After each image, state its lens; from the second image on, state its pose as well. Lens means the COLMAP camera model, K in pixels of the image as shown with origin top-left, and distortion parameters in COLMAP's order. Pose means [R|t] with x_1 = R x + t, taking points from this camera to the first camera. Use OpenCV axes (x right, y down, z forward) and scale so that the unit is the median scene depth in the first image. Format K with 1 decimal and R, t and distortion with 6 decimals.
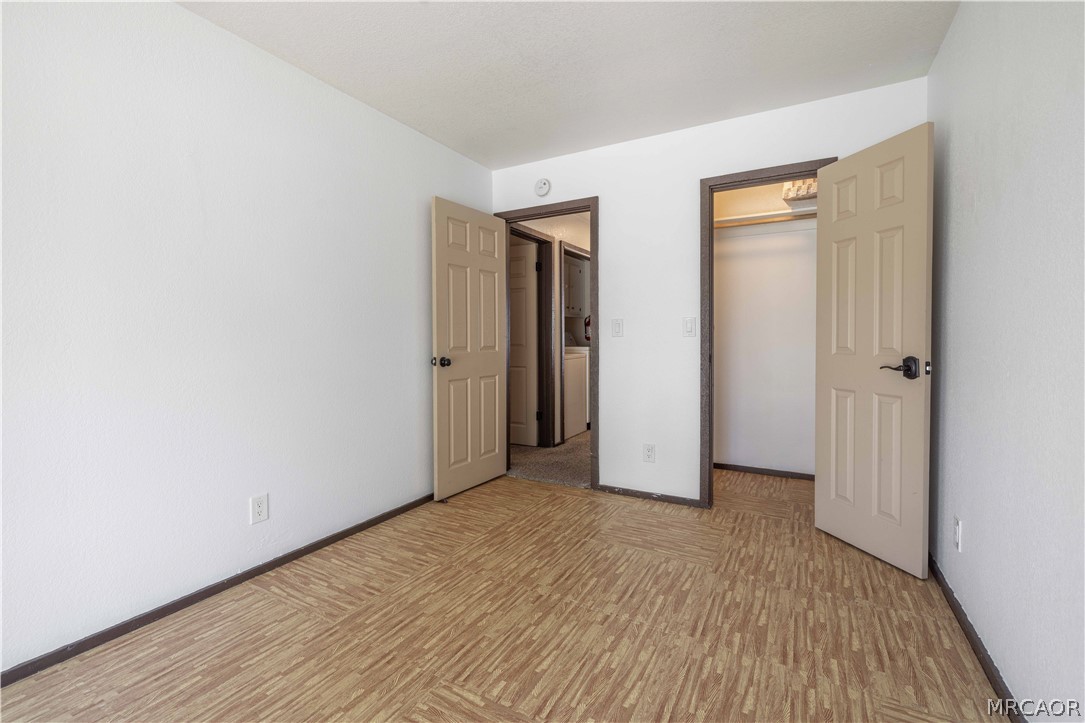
lens RADIAL K [[459.5, 0, 547.9], [0, 459.5, 352.8], [0, 0, 1]] dist [0.001407, 0.000149]
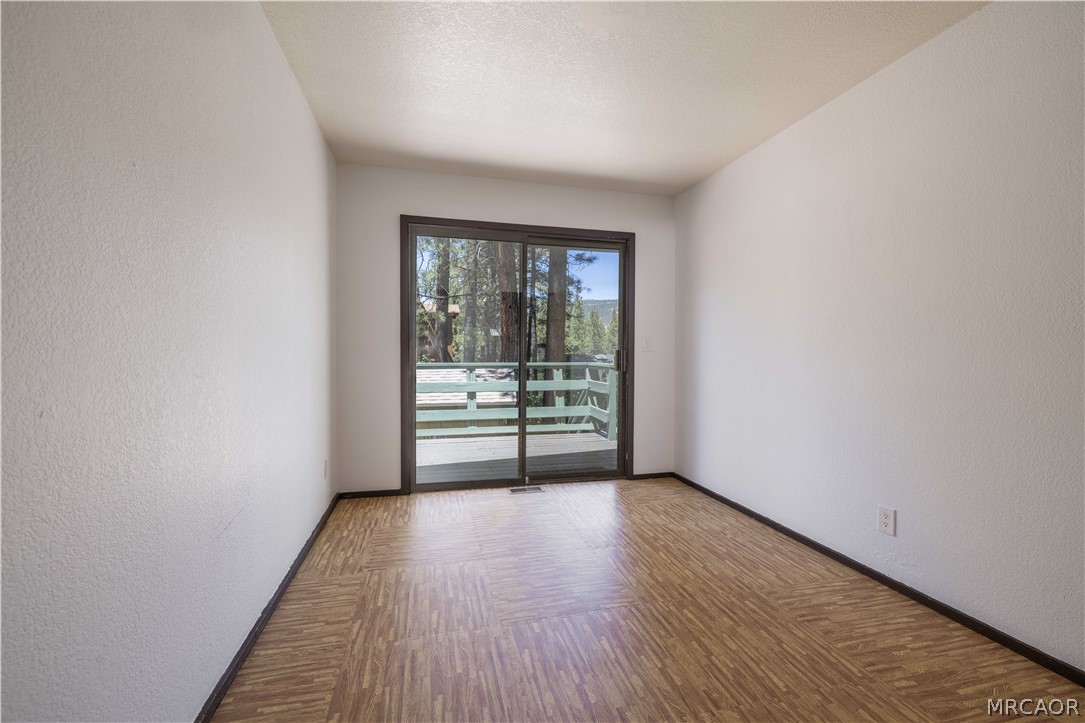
lens RADIAL K [[459.5, 0, 544.7], [0, 459.5, 358.3], [0, 0, 1]] dist [0.001407, 0.000149]
pose [[-0.721081, 0.008367, -0.692801, 0.734081], [-0.024745, 0.998978, 0.037820, -0.046138], [0.692409, 0.044415, -0.720137, 1.411990]]
